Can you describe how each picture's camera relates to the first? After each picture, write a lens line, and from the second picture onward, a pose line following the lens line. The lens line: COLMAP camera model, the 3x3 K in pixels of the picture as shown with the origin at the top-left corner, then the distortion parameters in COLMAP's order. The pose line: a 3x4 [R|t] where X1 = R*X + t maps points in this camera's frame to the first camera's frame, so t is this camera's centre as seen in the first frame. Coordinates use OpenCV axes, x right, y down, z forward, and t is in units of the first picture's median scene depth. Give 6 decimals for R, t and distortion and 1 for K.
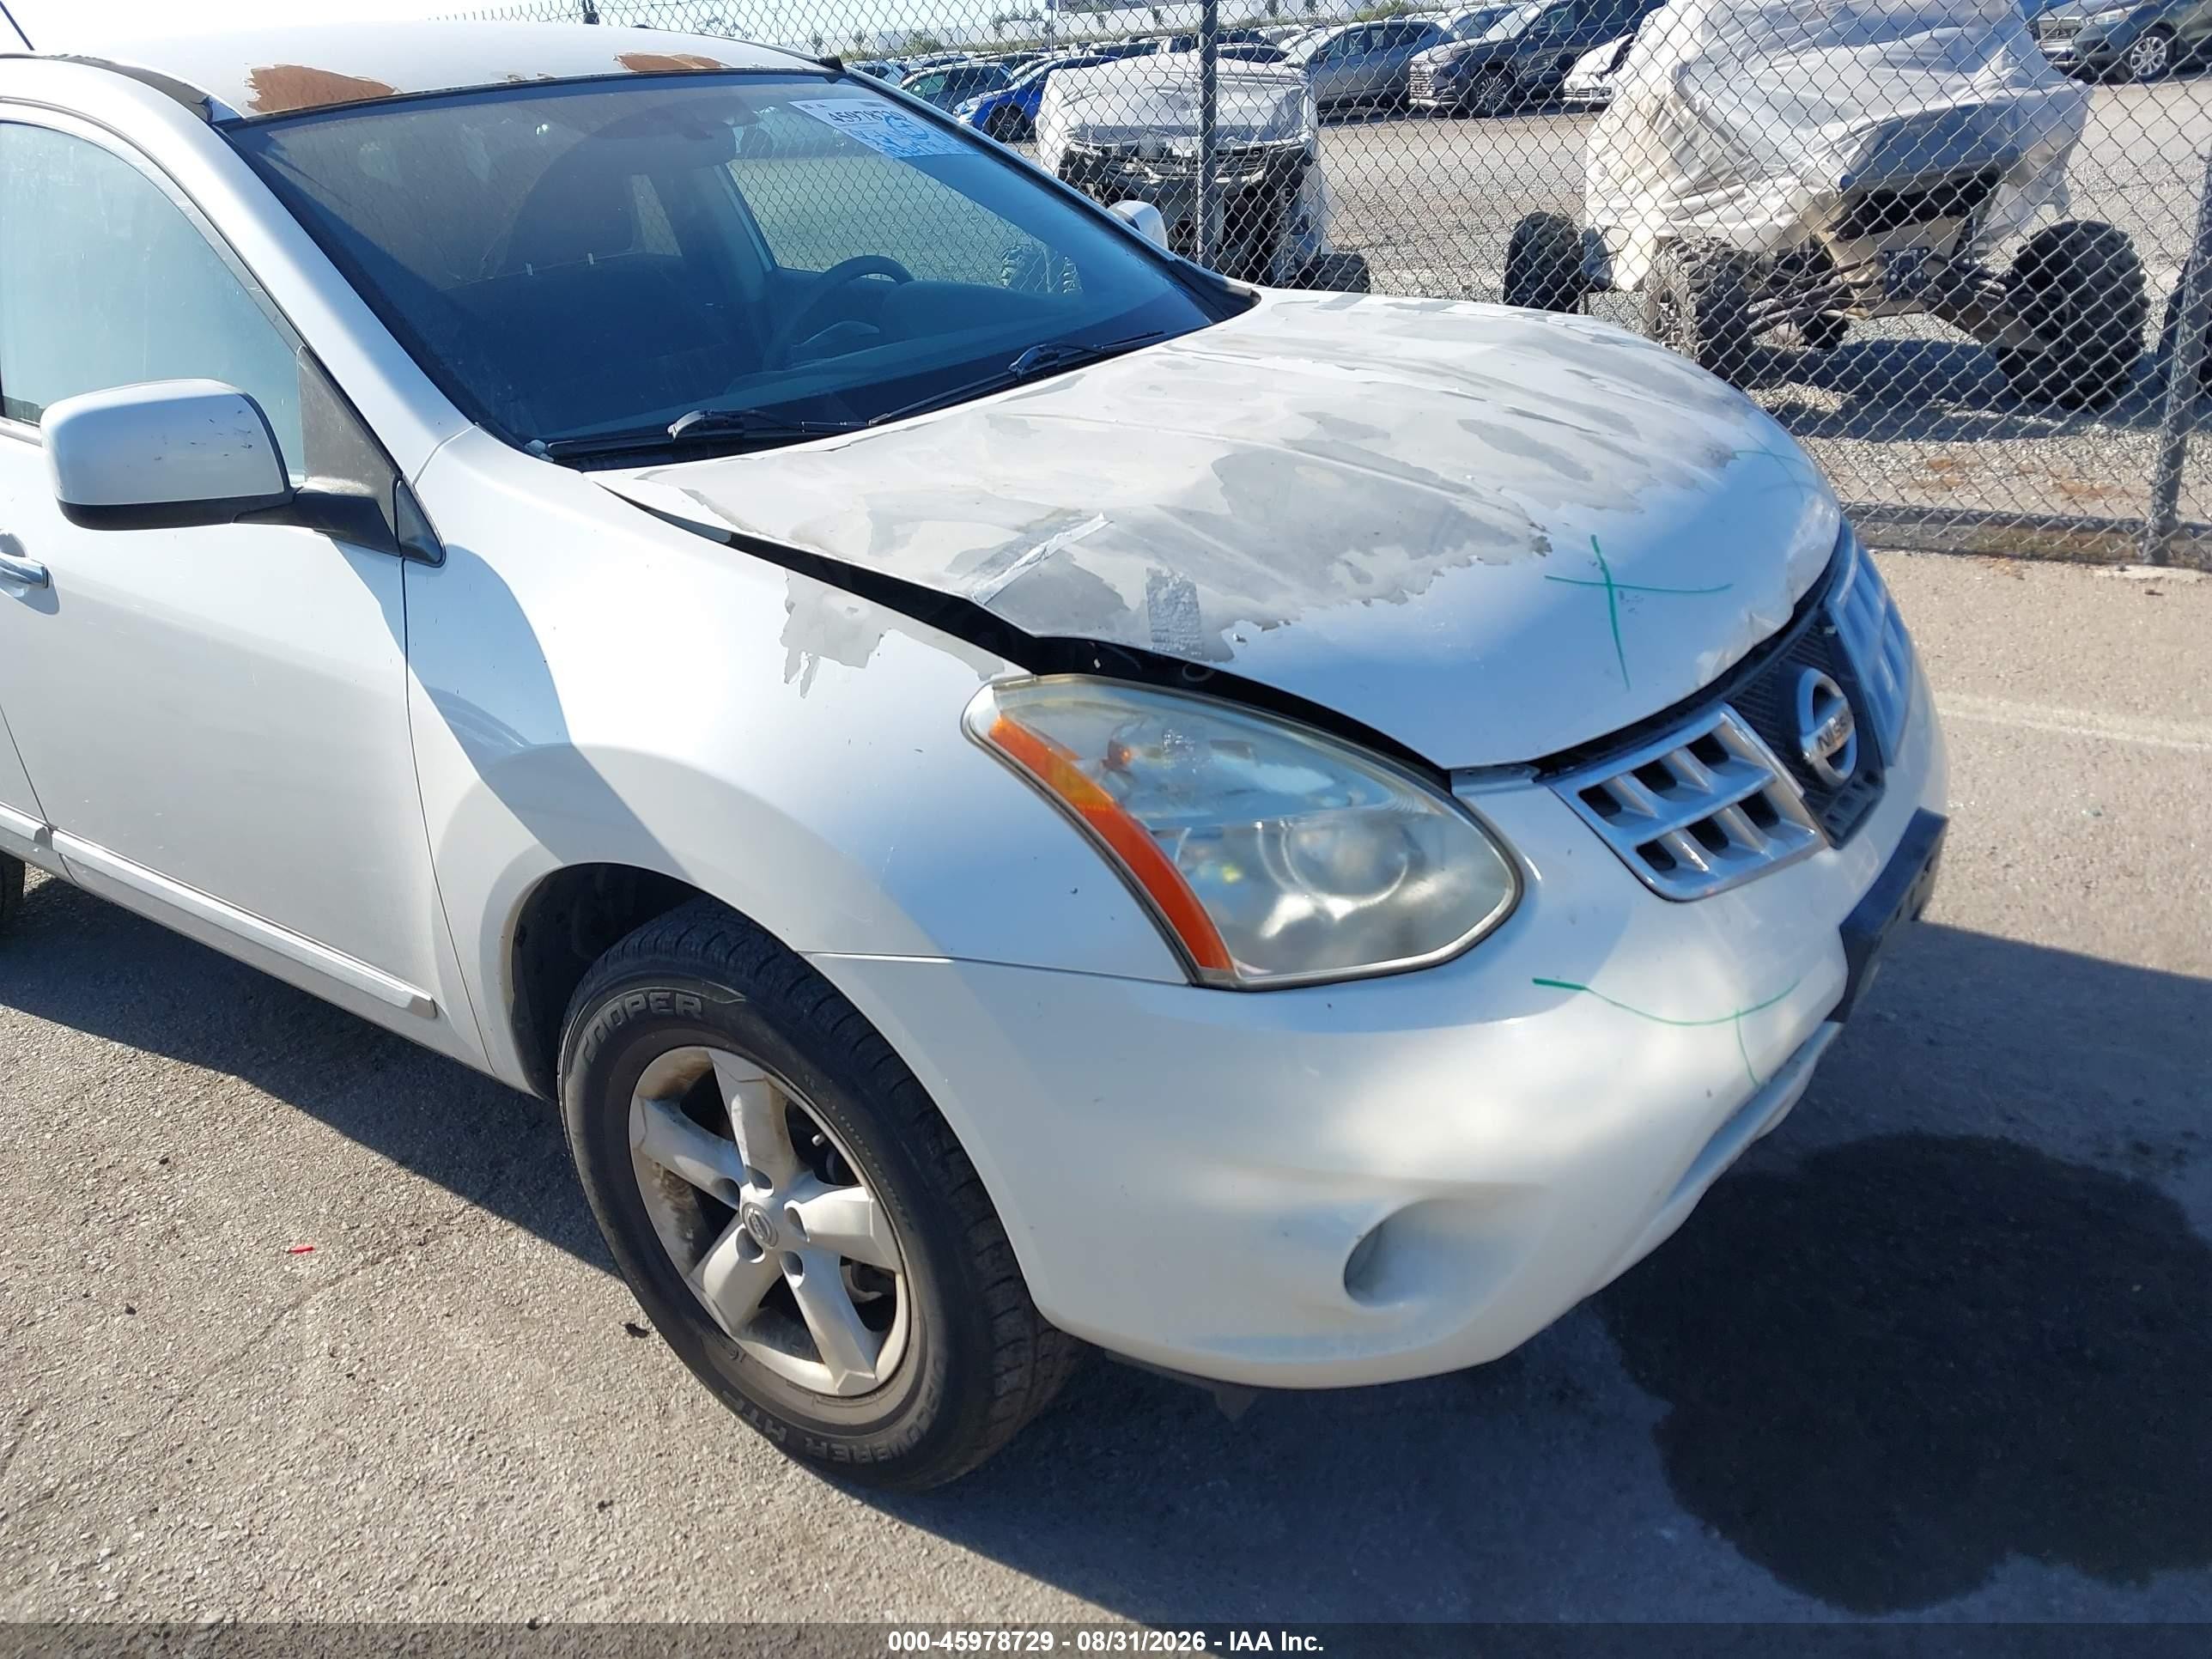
lens RADIAL K [[1779.8, 0, 1106.0], [0, 1779.8, 829.5], [0, 0, 1]] dist [-0.010970, 0.038733]
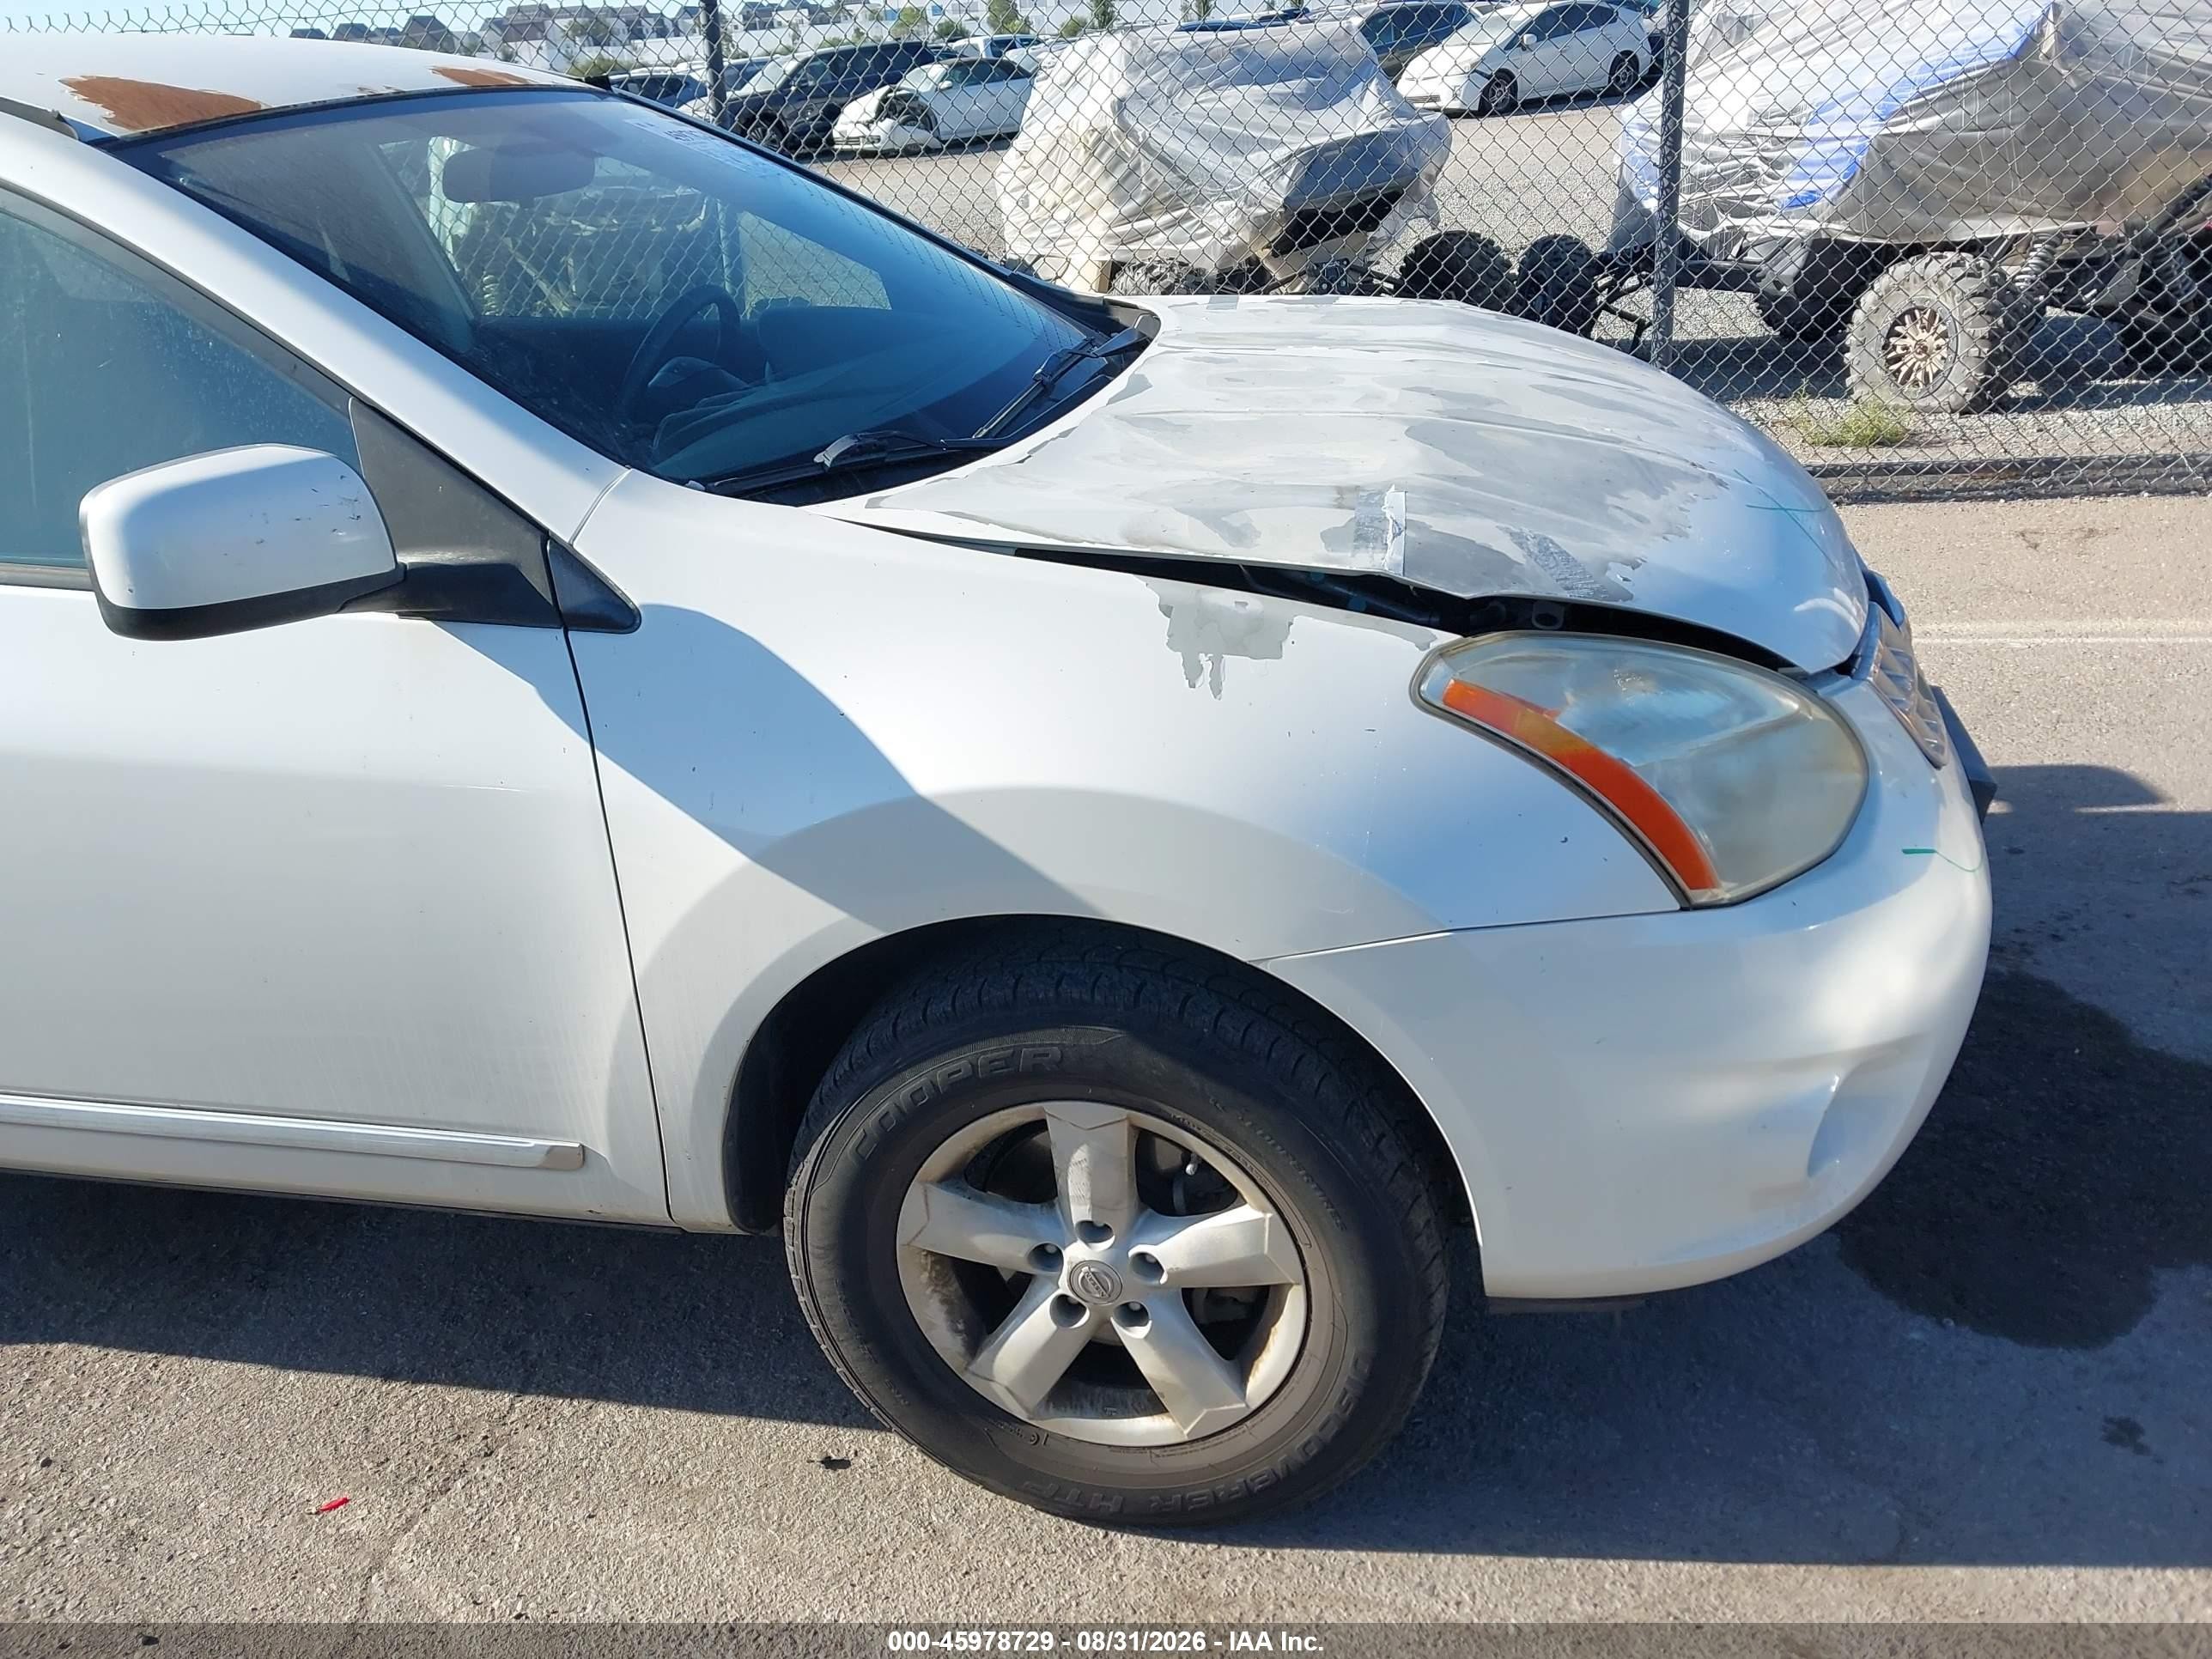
lens RADIAL K [[1779.8, 0, 1106.0], [0, 1779.8, 829.5], [0, 0, 1]] dist [-0.010970, 0.038733]
pose [[0.912074, -0.163954, 0.375820, -0.486398], [0.174144, 0.984696, 0.006951, -0.017902], [-0.371208, 0.059107, 0.926666, 0.112042]]
